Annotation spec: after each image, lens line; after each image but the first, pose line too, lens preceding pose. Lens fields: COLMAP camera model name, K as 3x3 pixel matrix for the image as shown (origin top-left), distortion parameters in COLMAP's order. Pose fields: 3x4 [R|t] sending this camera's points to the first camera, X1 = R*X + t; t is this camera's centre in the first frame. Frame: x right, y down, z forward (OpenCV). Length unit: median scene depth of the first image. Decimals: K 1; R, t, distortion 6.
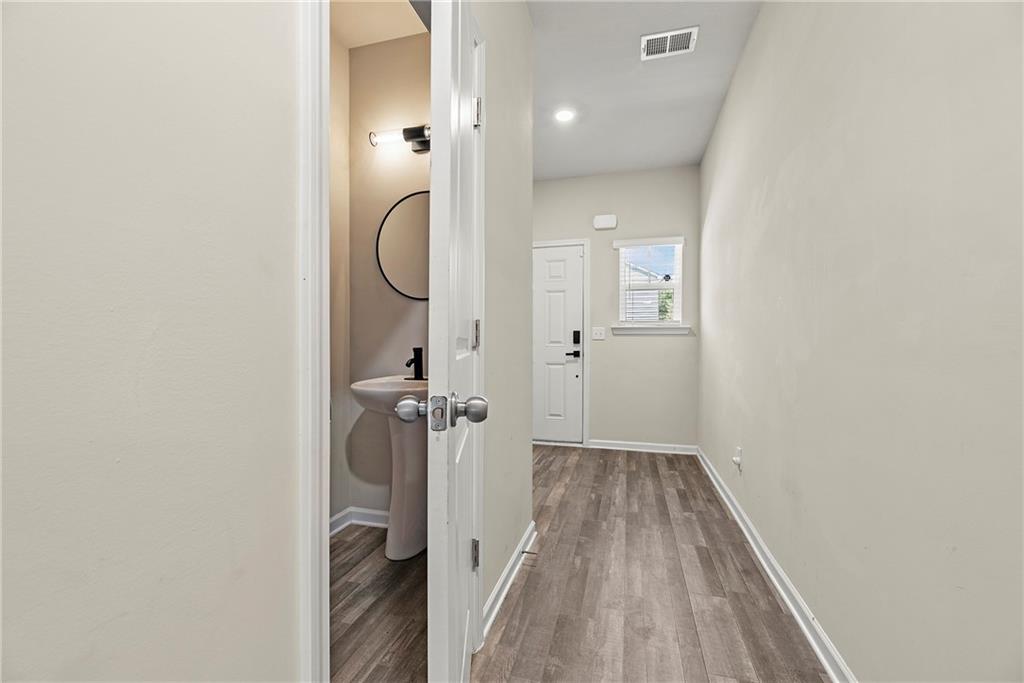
lens RADIAL K [[434.7, 0, 512.5], [0, 434.7, 337.3], [0, 0, 1]] dist [0.007647, -0.001466]
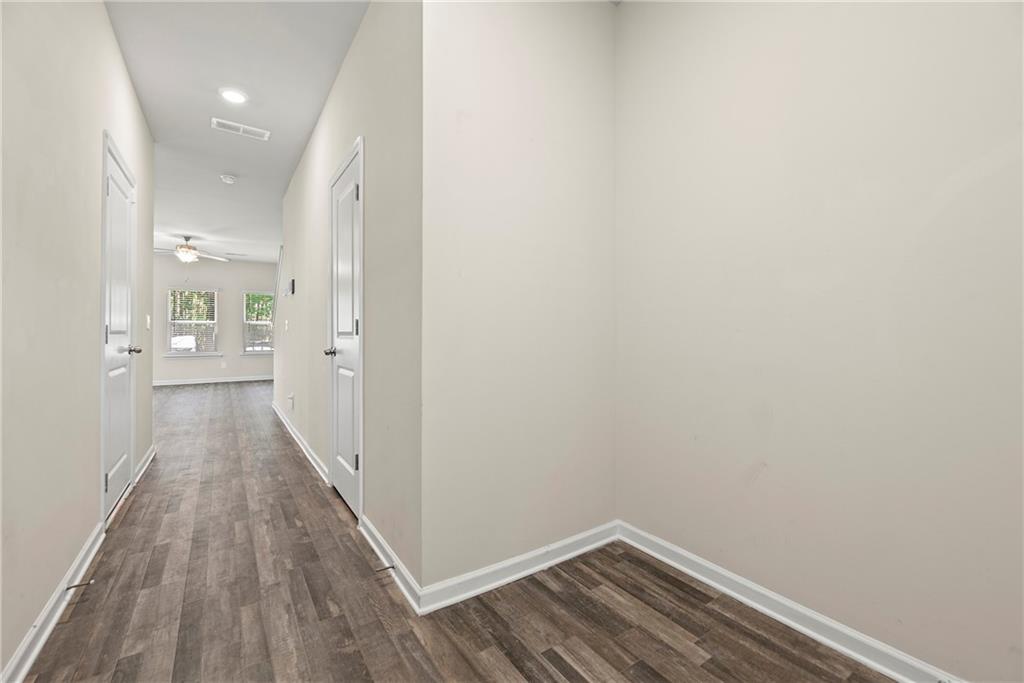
lens RADIAL K [[434.7, 0, 535.1], [0, 434.7, 413.2], [0, 0, 1]] dist [0.007647, -0.001466]
pose [[-0.639307, 0.141039, -0.755907, 0.494458], [0.013421, 0.984932, 0.172419, 0.025542], [0.768835, 0.100084, -0.631567, 1.850680]]
